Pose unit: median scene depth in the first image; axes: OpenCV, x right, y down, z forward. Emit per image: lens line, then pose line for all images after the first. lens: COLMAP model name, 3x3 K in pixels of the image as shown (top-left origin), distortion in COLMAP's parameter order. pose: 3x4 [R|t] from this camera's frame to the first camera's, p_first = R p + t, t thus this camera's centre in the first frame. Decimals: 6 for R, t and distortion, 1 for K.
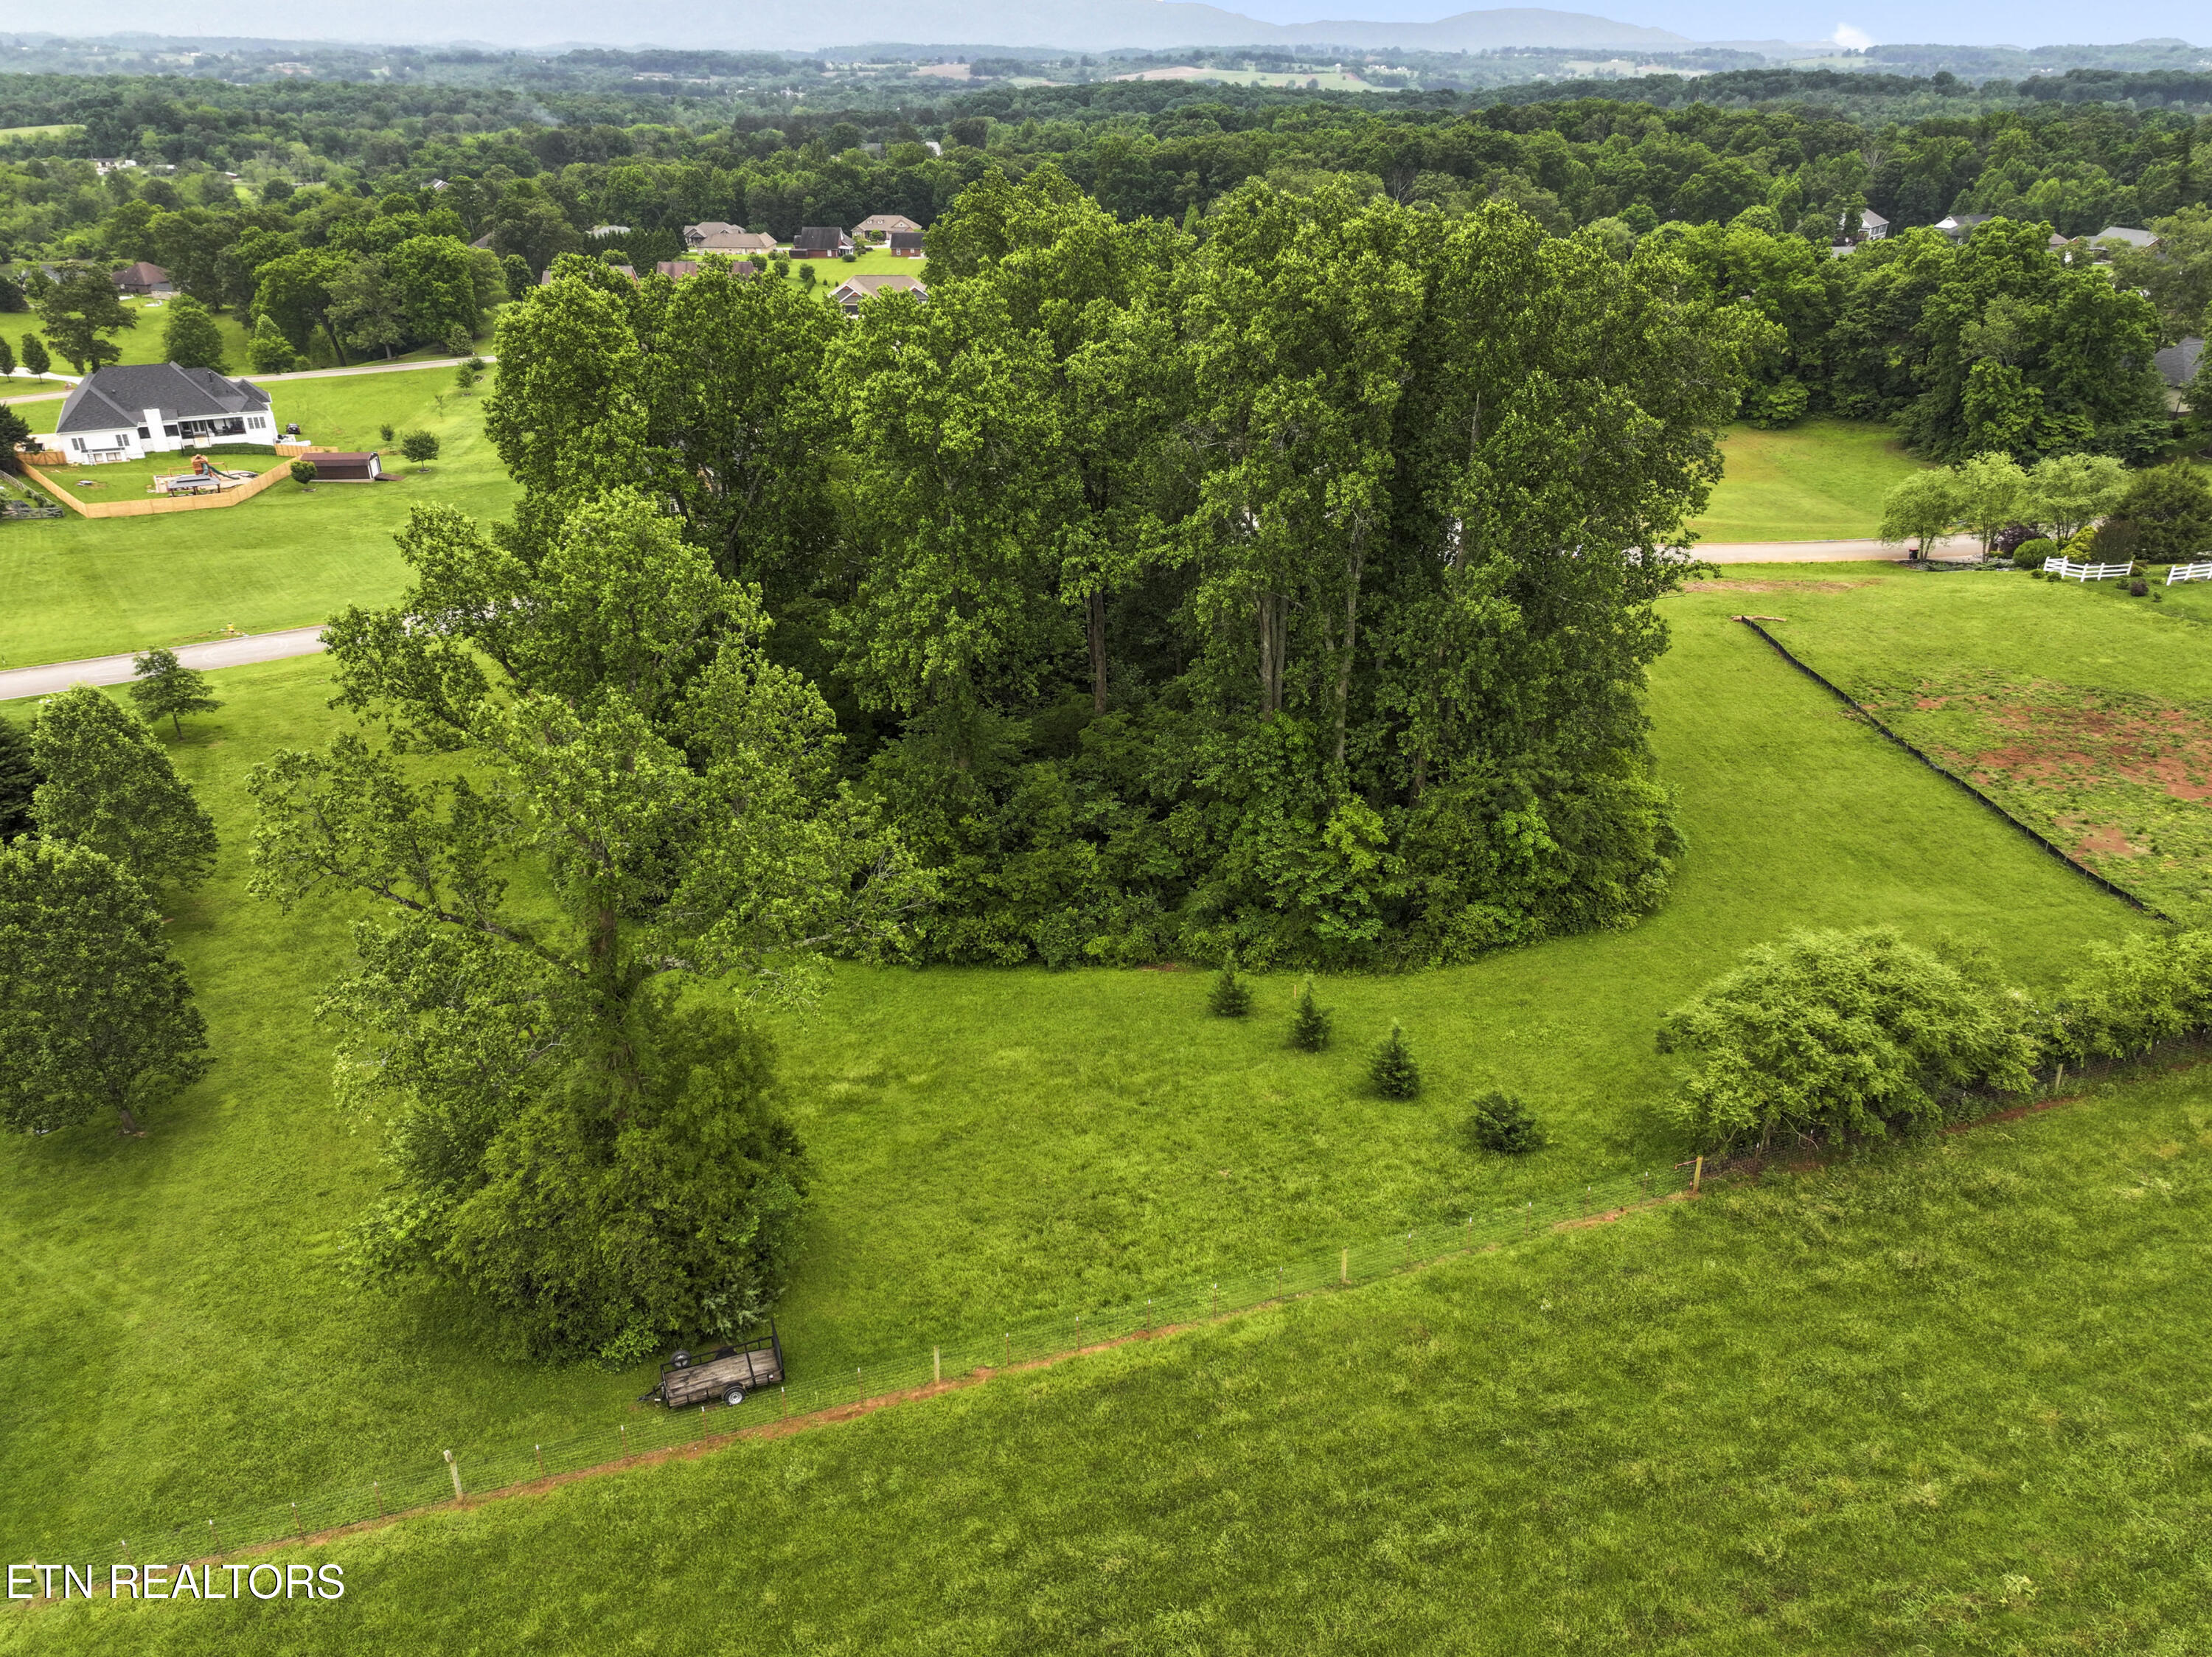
lens RADIAL K [[1561.3, 0, 1117.4], [0, 1561.3, 822.2], [0, 0, 1]] dist [-0.010765, 0.031566]
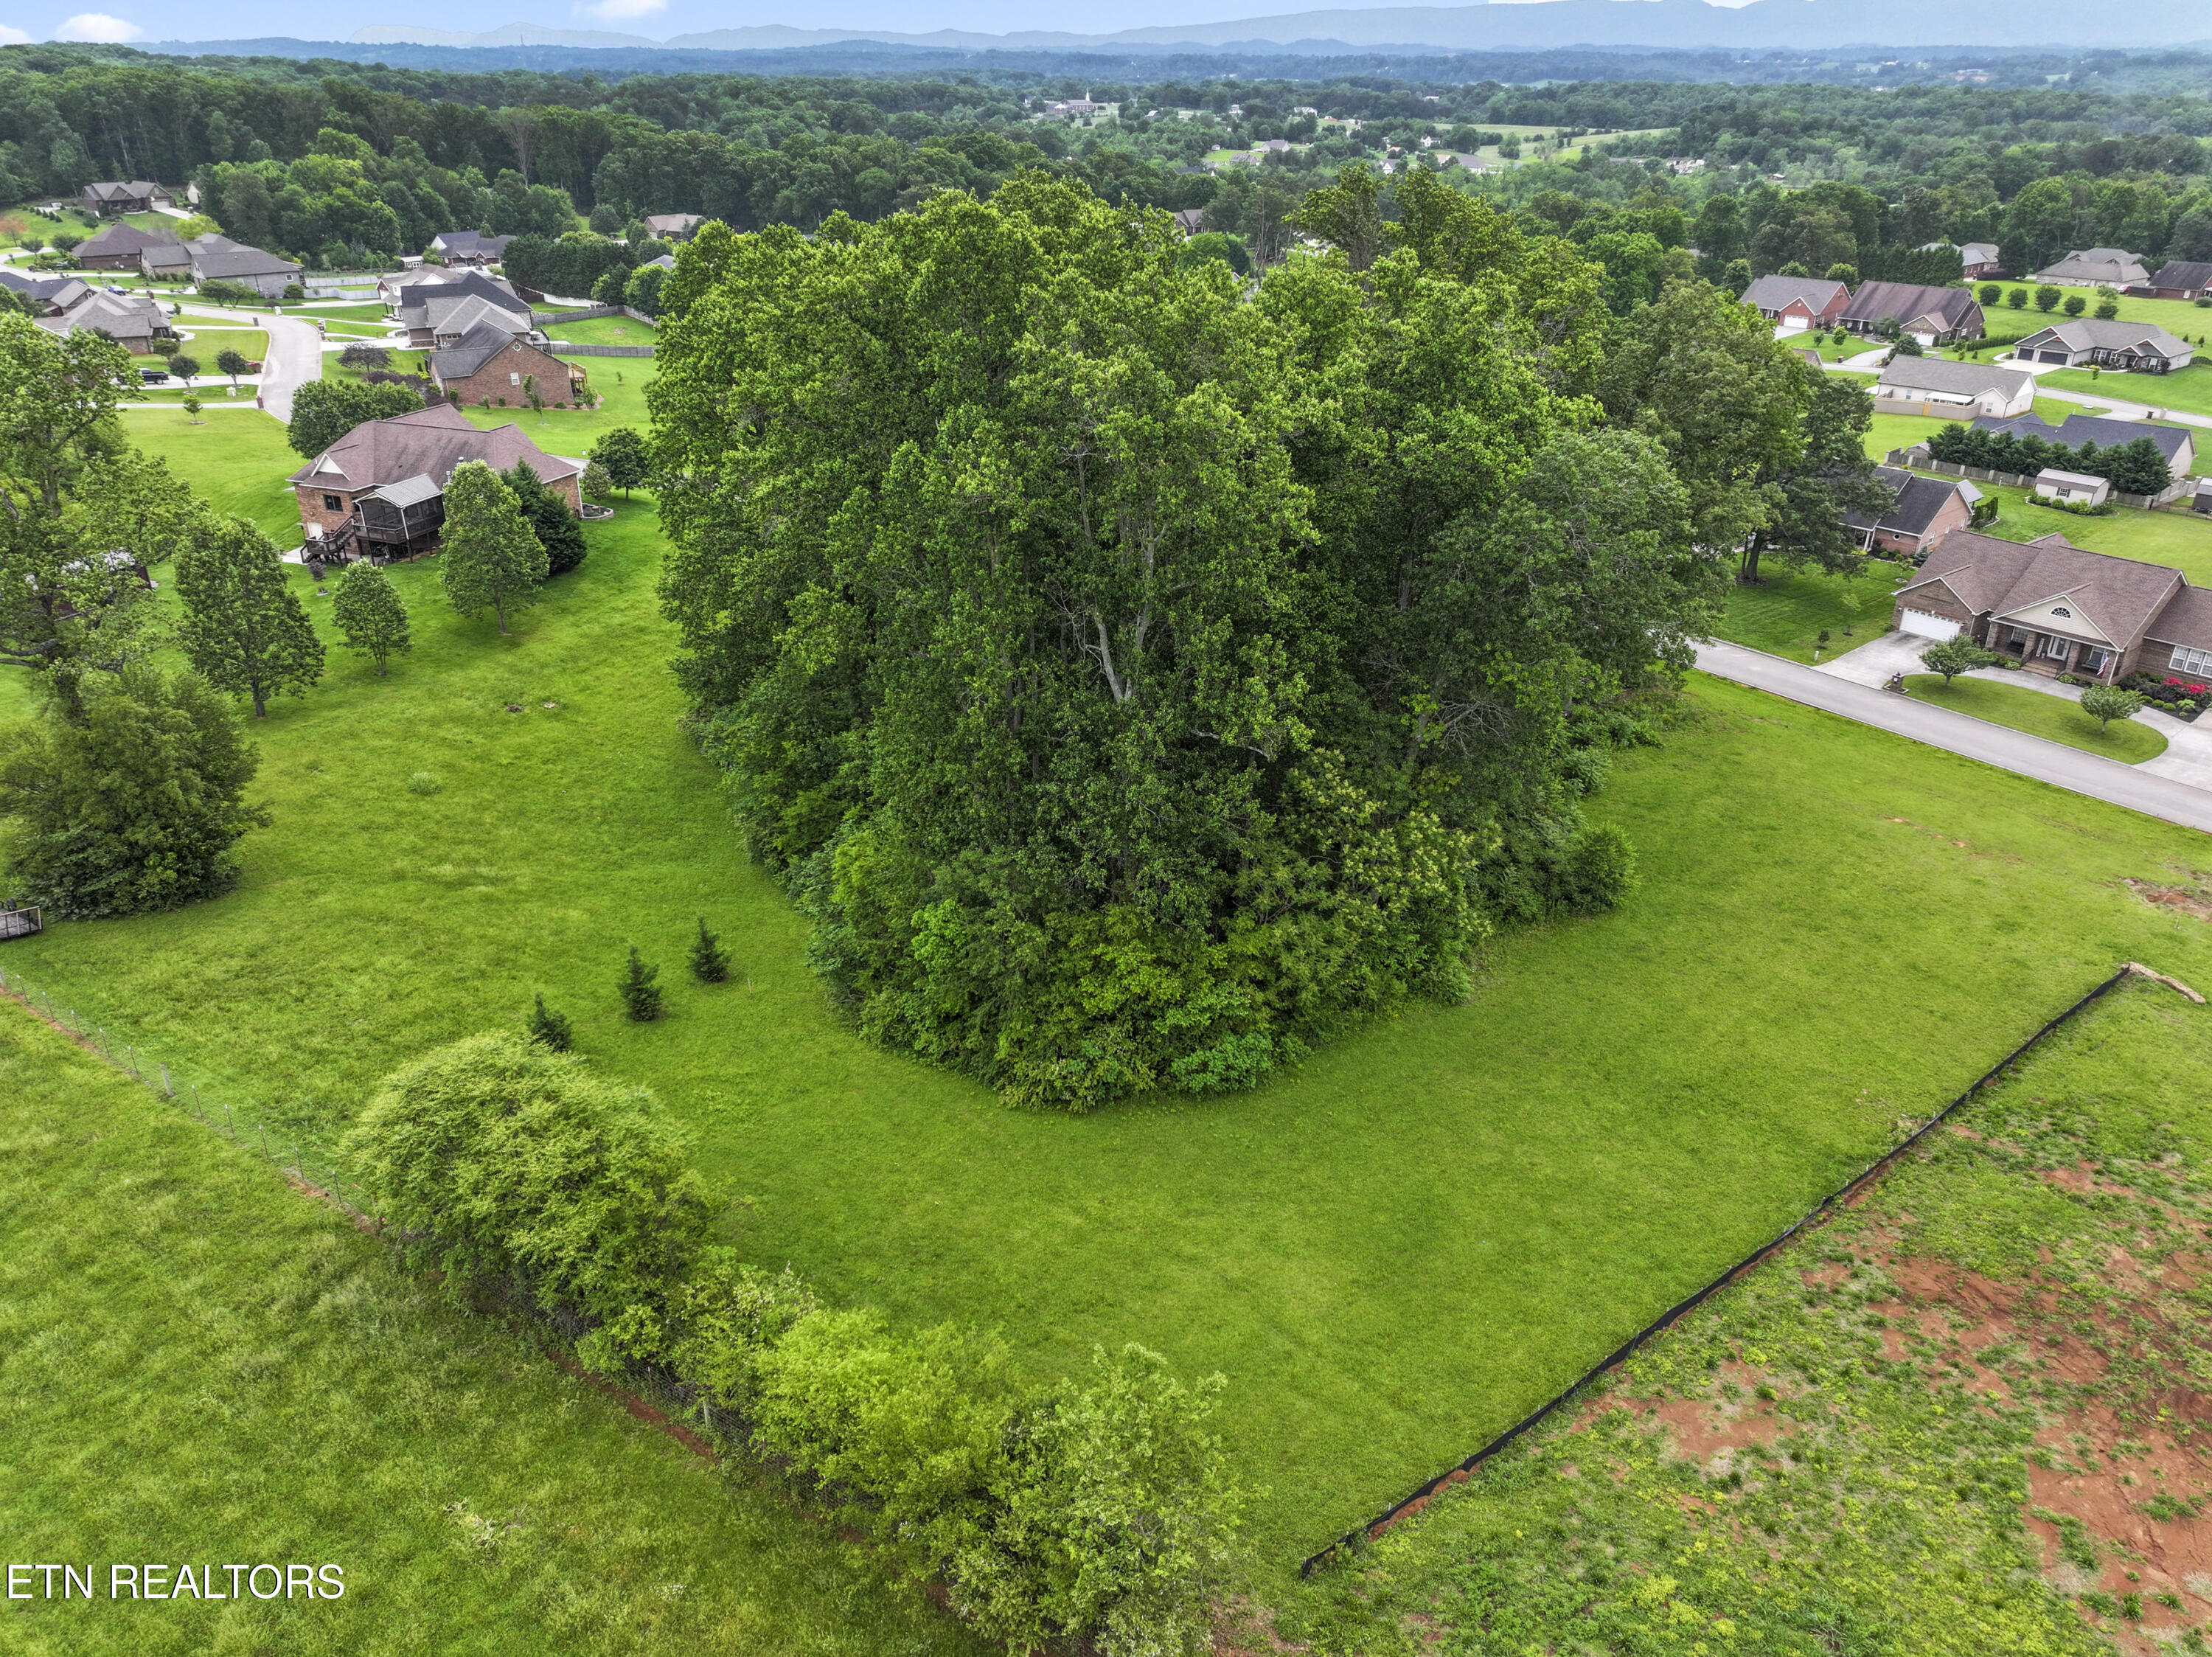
lens RADIAL K [[1561.3, 0, 1117.4], [0, 1561.3, 822.2], [0, 0, 1]] dist [-0.010765, 0.031566]
pose [[0.593436, 0.351066, -0.724283, 0.236747], [-0.354122, 0.921971, 0.156740, -0.057179], [0.722794, 0.163470, 0.671451, 0.125183]]
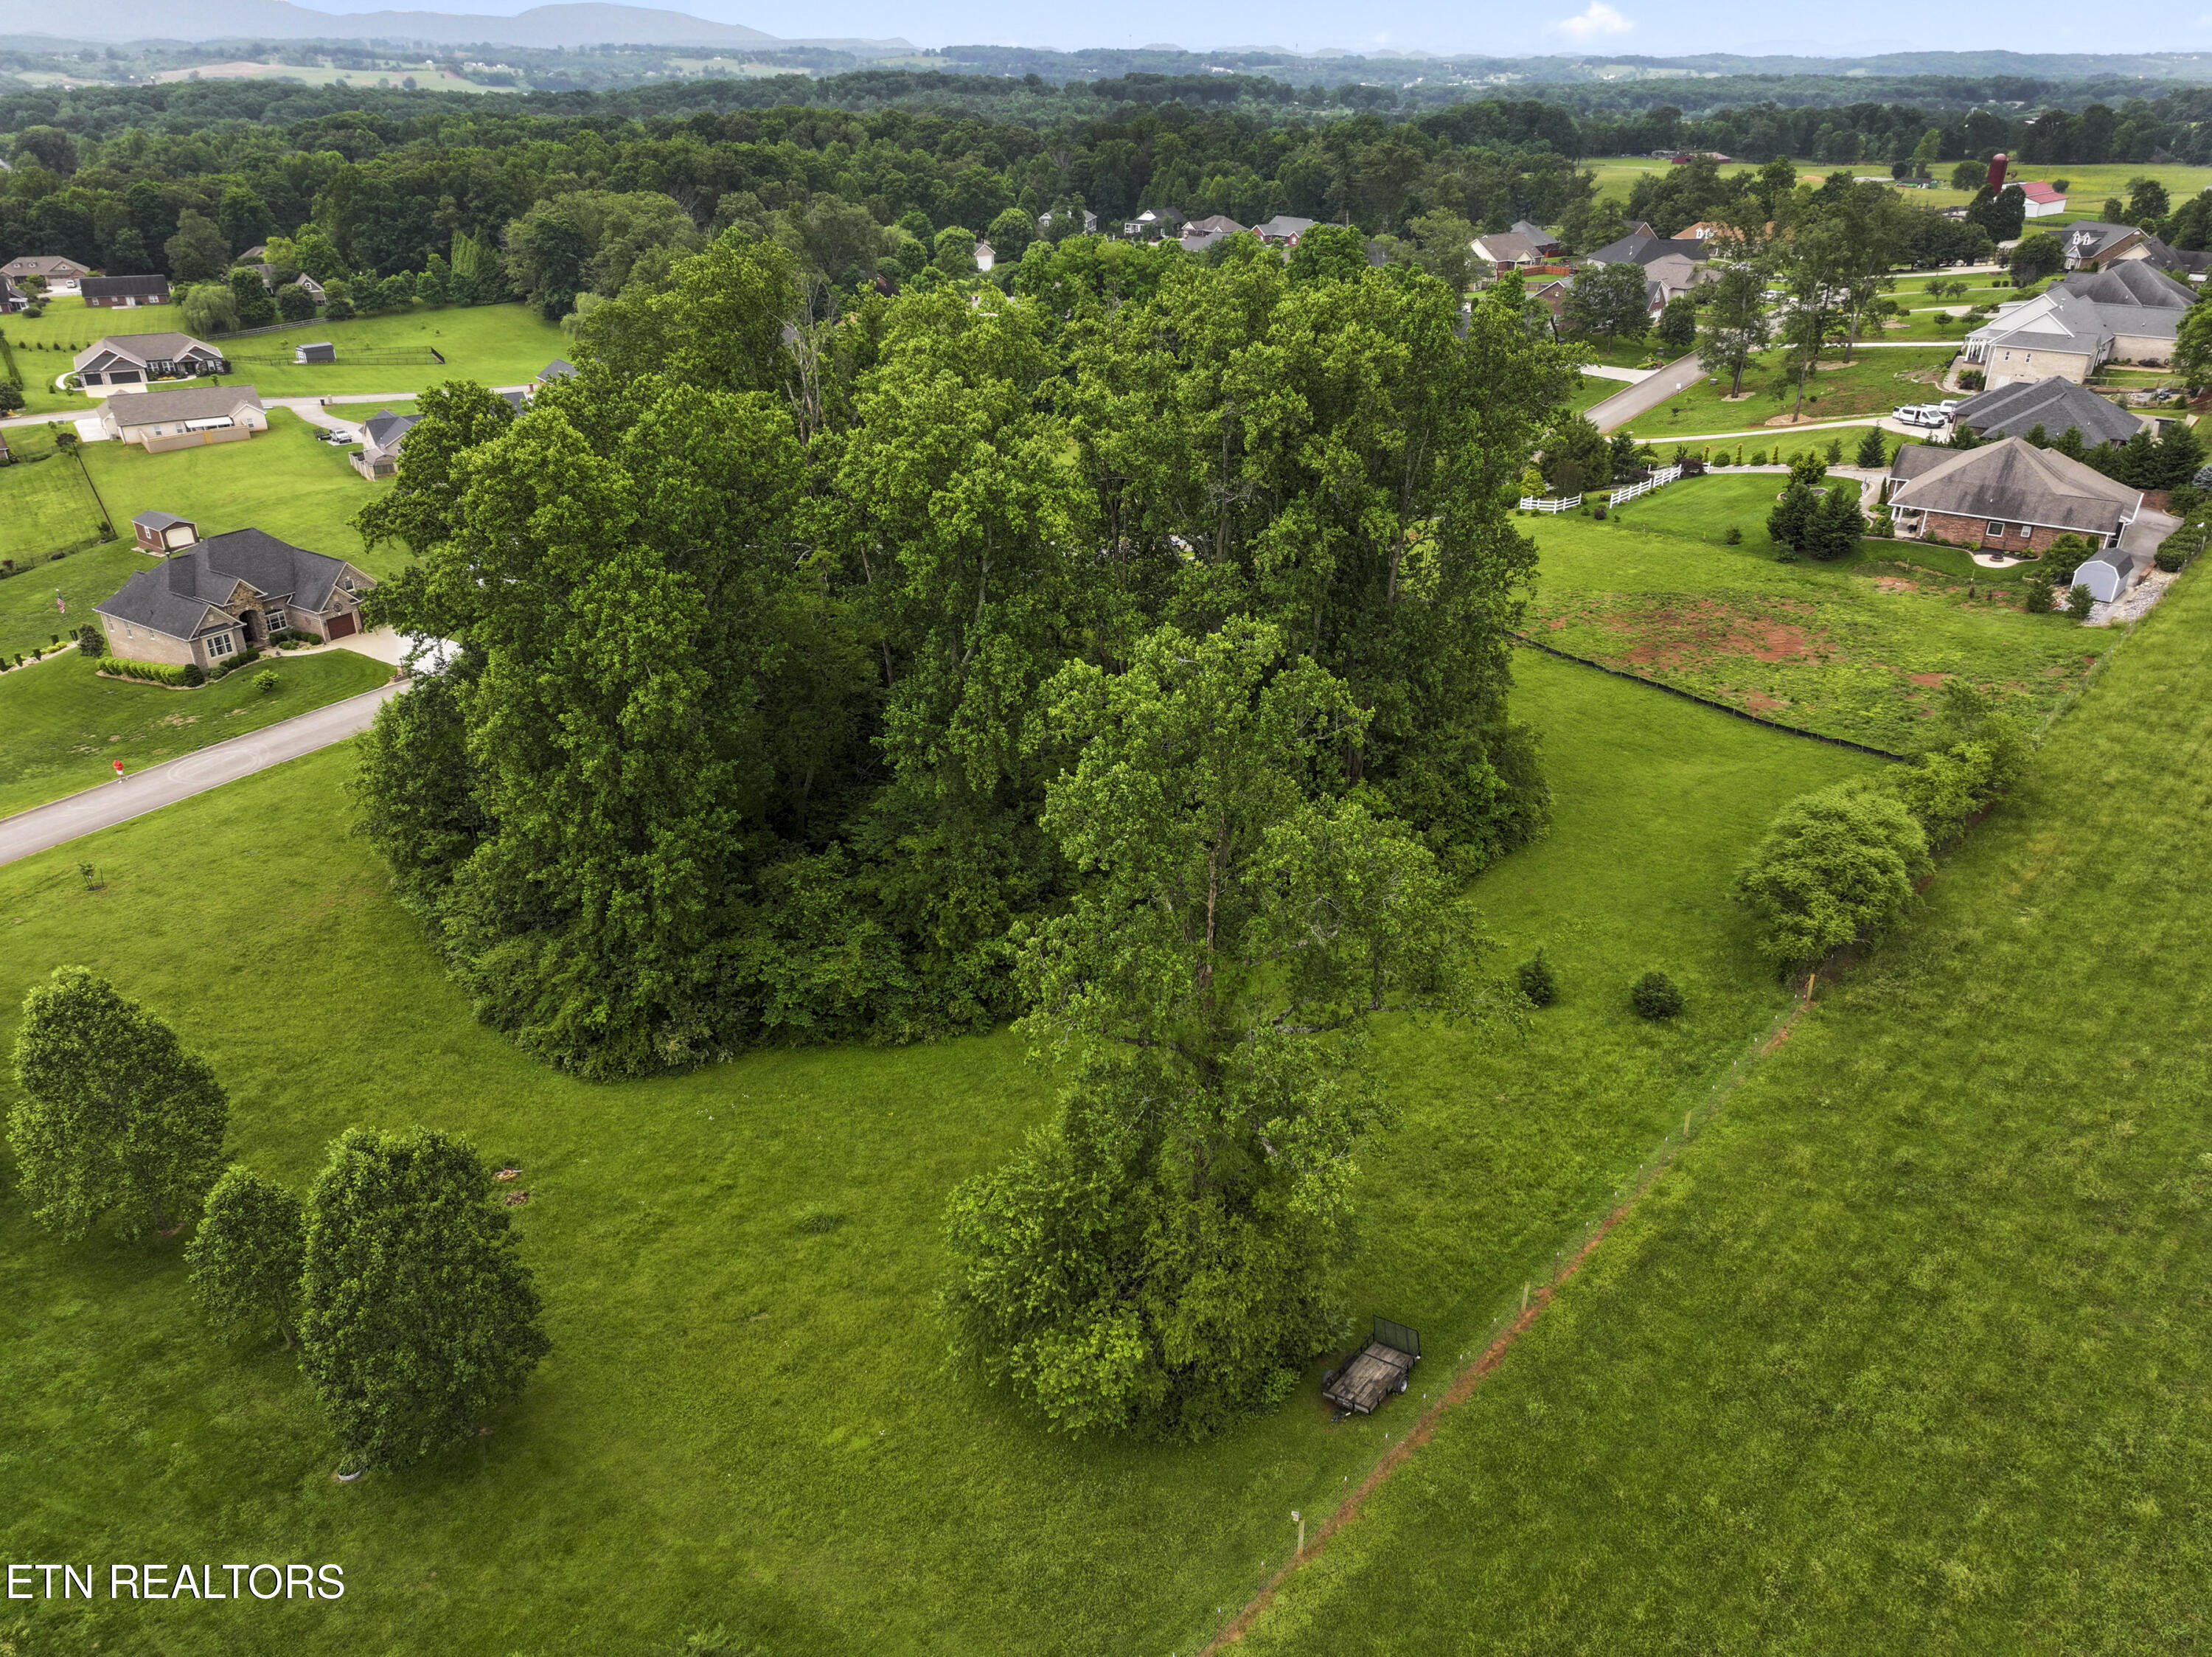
lens RADIAL K [[1549.6, 0, 1110.9], [0, 1549.6, 836.9], [0, 0, 1]] dist [-0.000158, 0.021102]
pose [[0.869098, -0.222647, 0.441698, -0.137267], [0.217043, 0.974066, 0.063938, -0.022939], [-0.444479, 0.040299, 0.894882, 0.010708]]
